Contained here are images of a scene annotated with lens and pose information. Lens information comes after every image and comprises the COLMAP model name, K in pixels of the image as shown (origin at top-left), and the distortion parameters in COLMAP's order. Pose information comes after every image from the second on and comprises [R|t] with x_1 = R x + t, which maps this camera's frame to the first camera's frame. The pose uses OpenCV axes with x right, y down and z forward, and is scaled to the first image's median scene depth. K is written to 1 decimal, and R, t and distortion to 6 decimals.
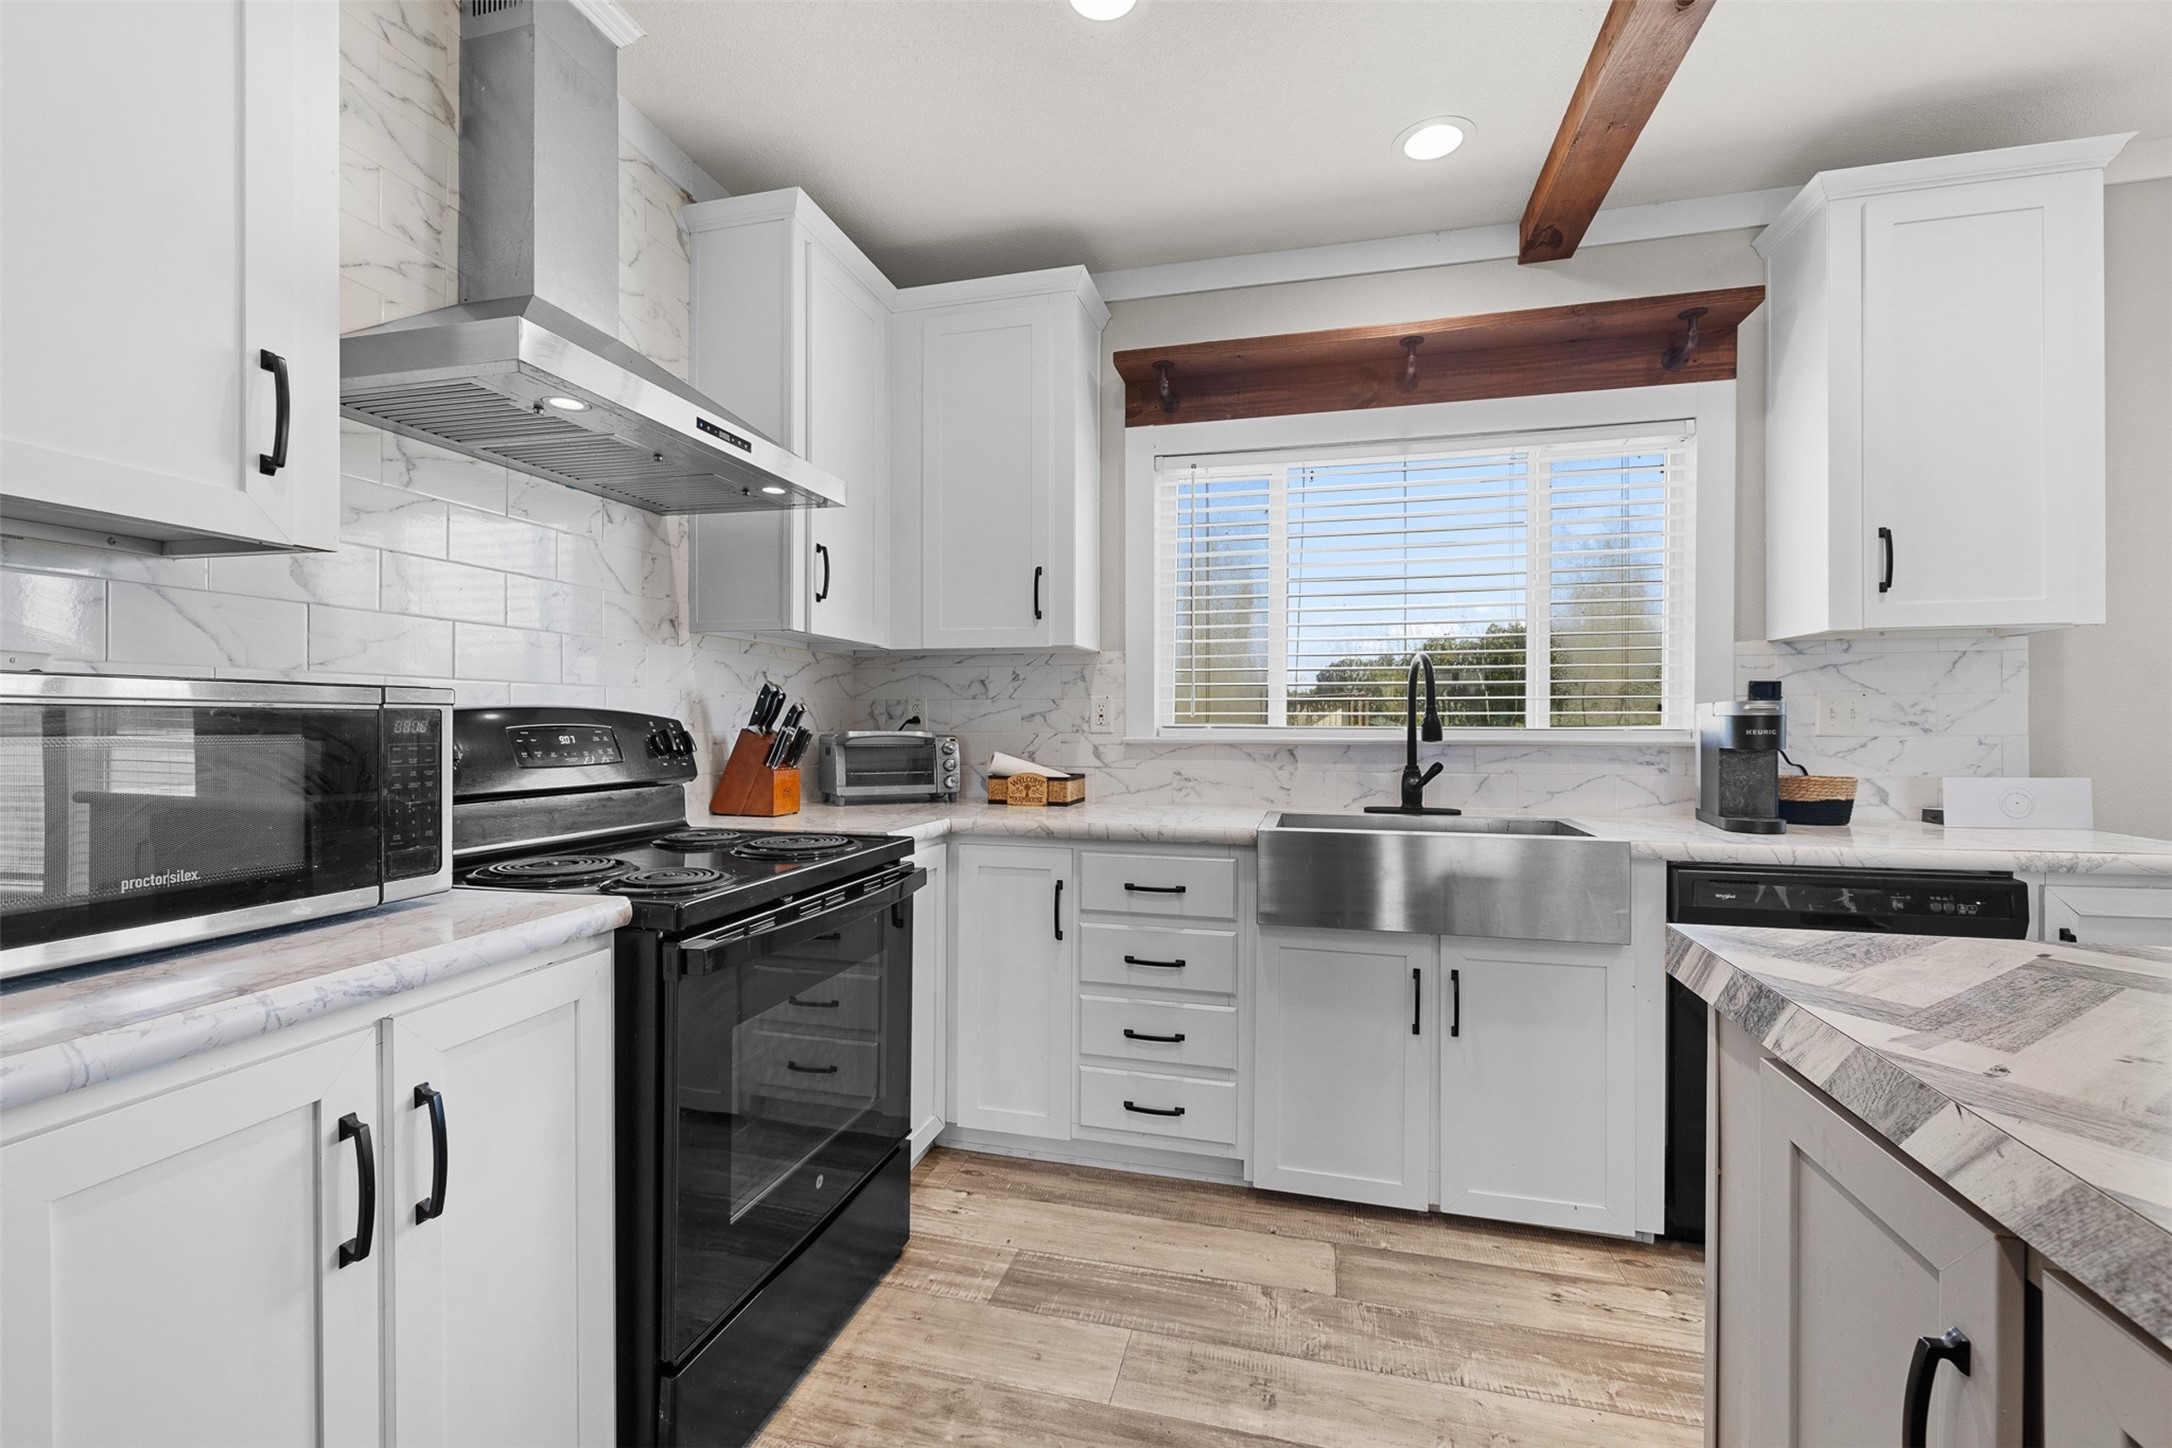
lens RADIAL K [[915.7, 0, 1090.9], [0, 915.7, 723.7], [0, 0, 1]] dist [0.000031, -0.000104]
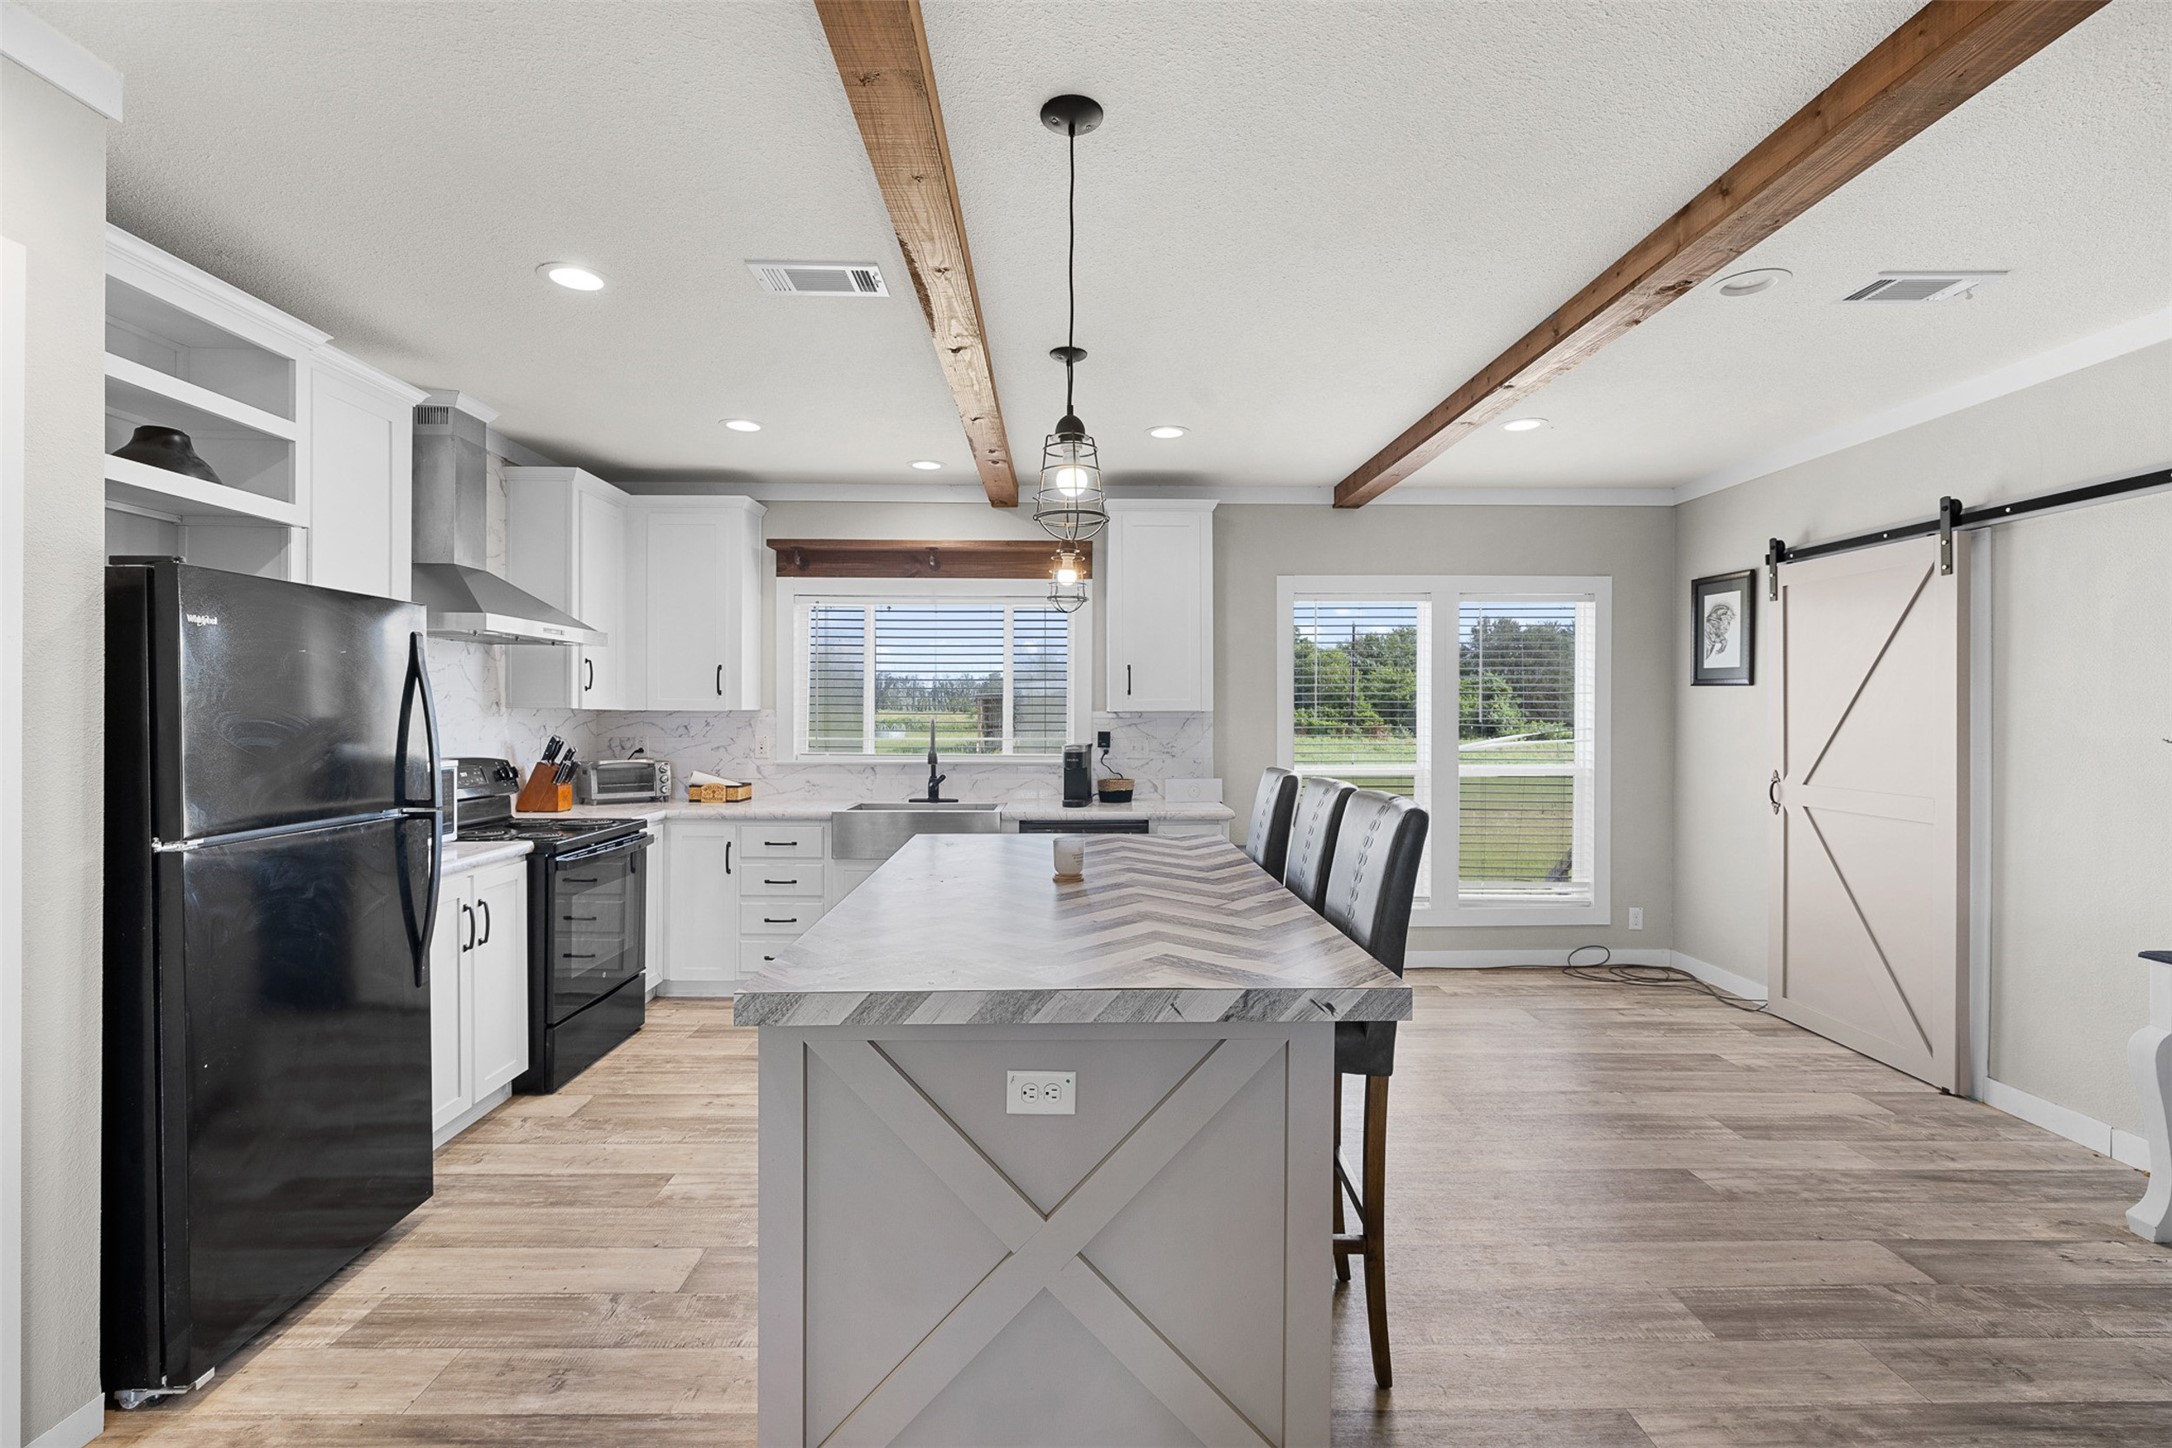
lens RADIAL K [[970.7, 0, 1083.3], [0, 970.7, 717.7], [0, 0, 1]] dist [-0.002541, -0.000470]
pose [[0.964988, -0.000670, 0.262293, 0.144172], [-0.000243, 0.999994, 0.003448, -0.088909], [-0.262294, -0.003391, 0.964982, -1.097392]]
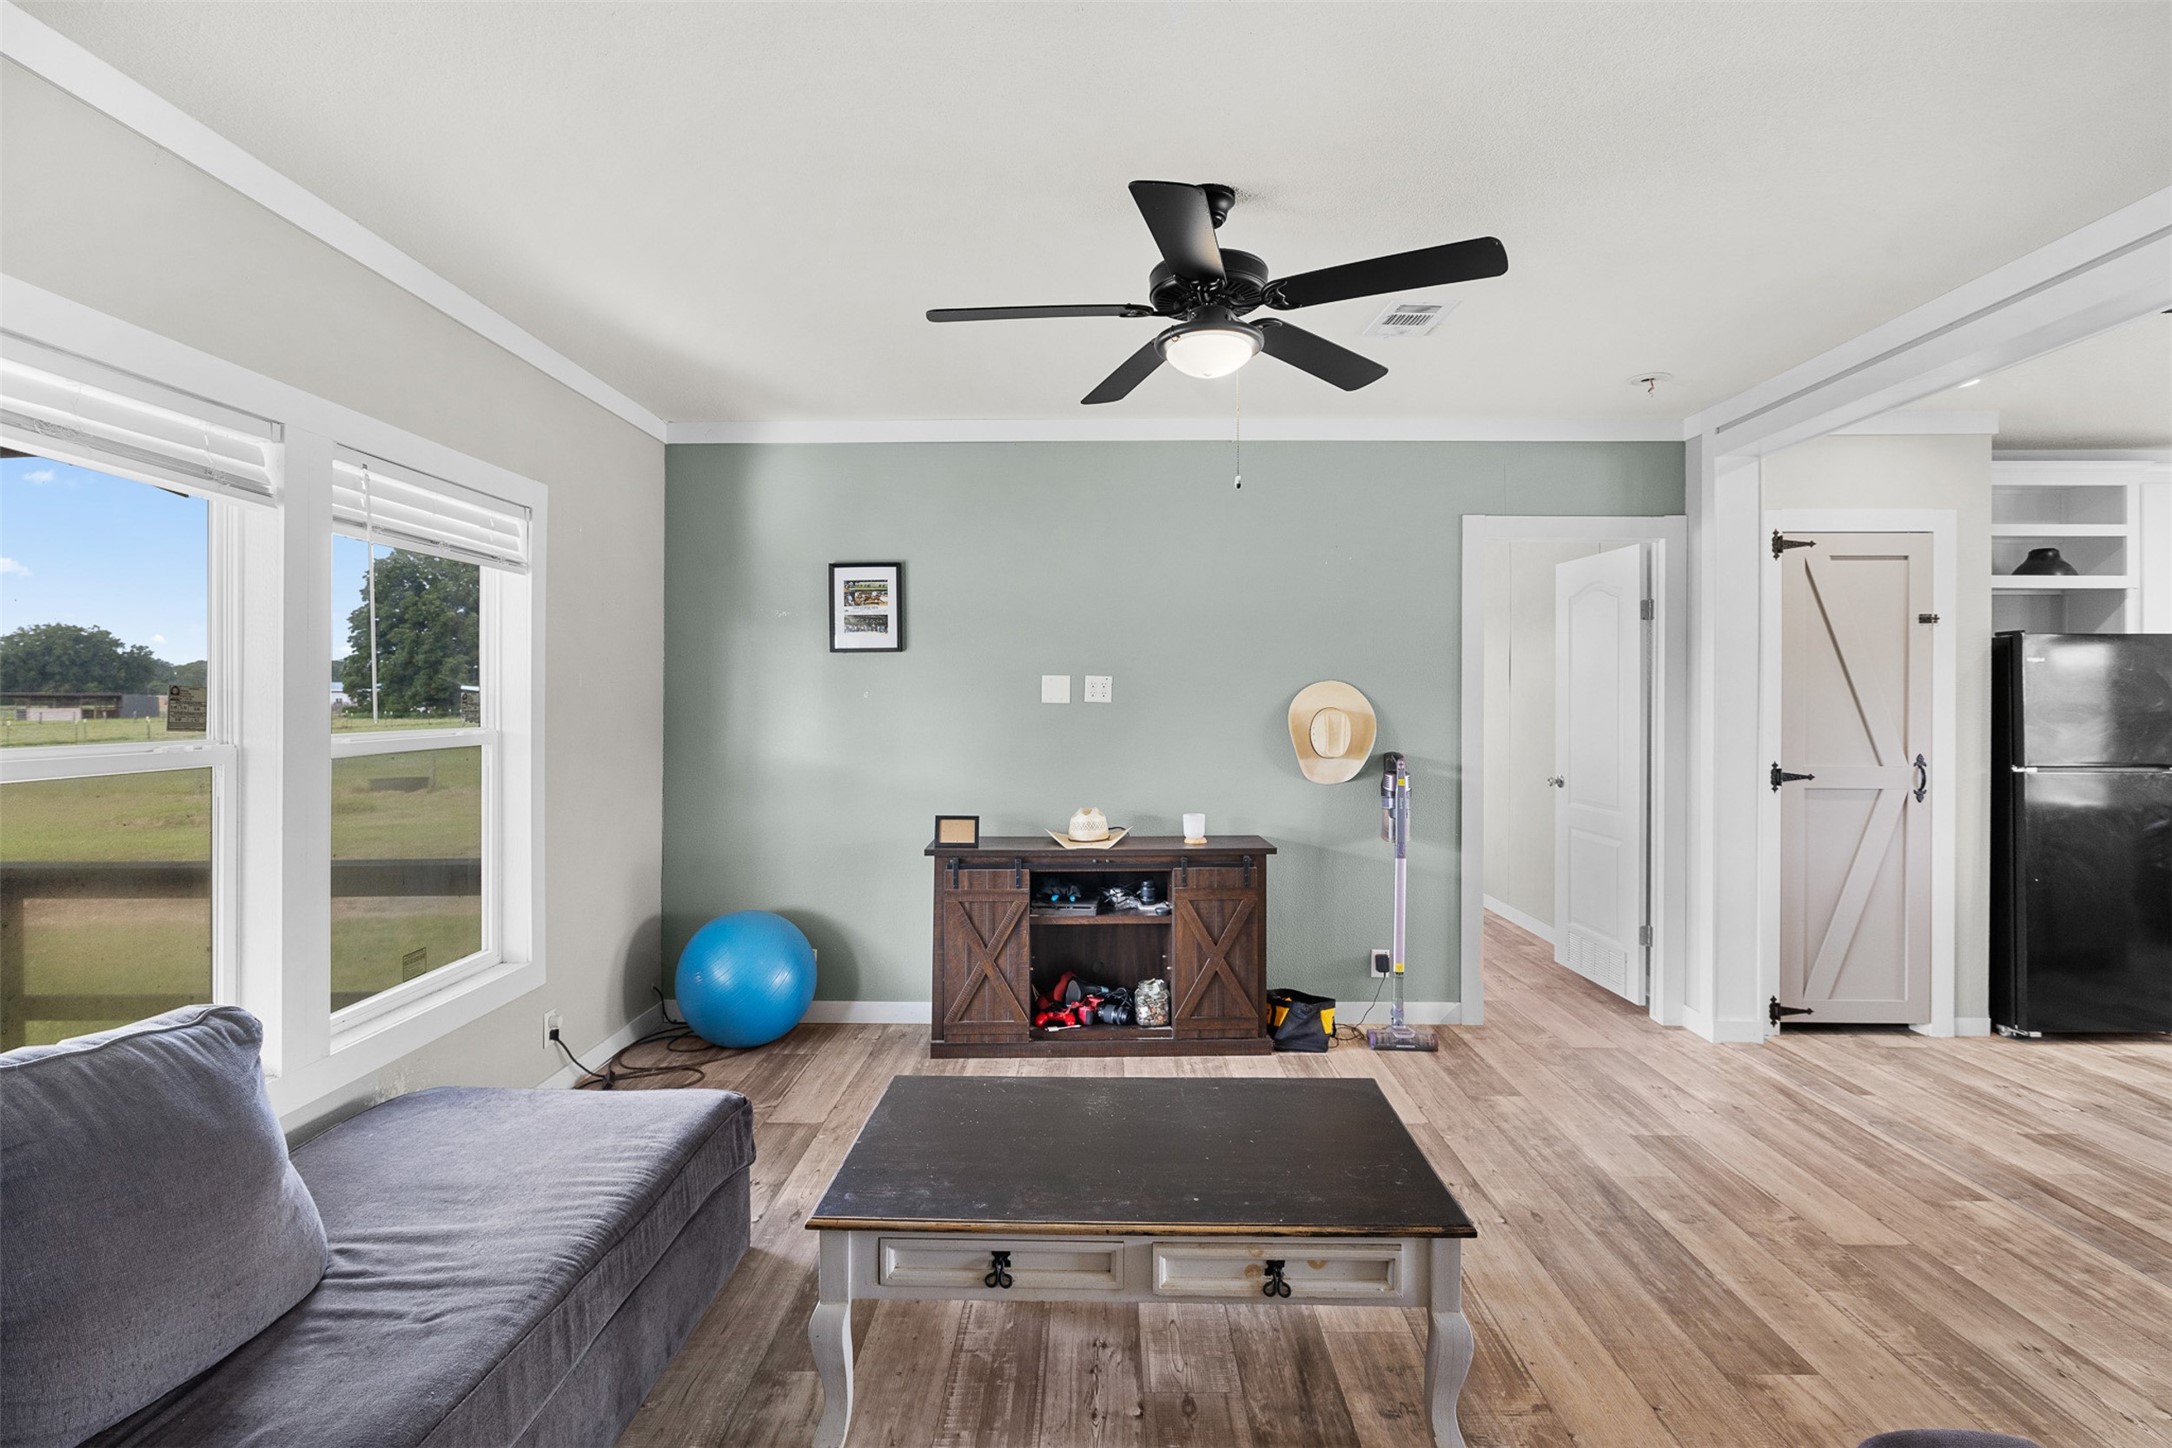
lens RADIAL K [[1091.7, 0, 1144.1], [0, 1091.7, 688.2], [0, 0, 1]] dist [0.034256, 0.000145]
pose [[0.277893, -0.010296, -0.960557, 1.081711], [-0.004802, 0.999915, -0.012107, -0.090496], [0.960600, 0.007977, 0.277820, -2.139258]]
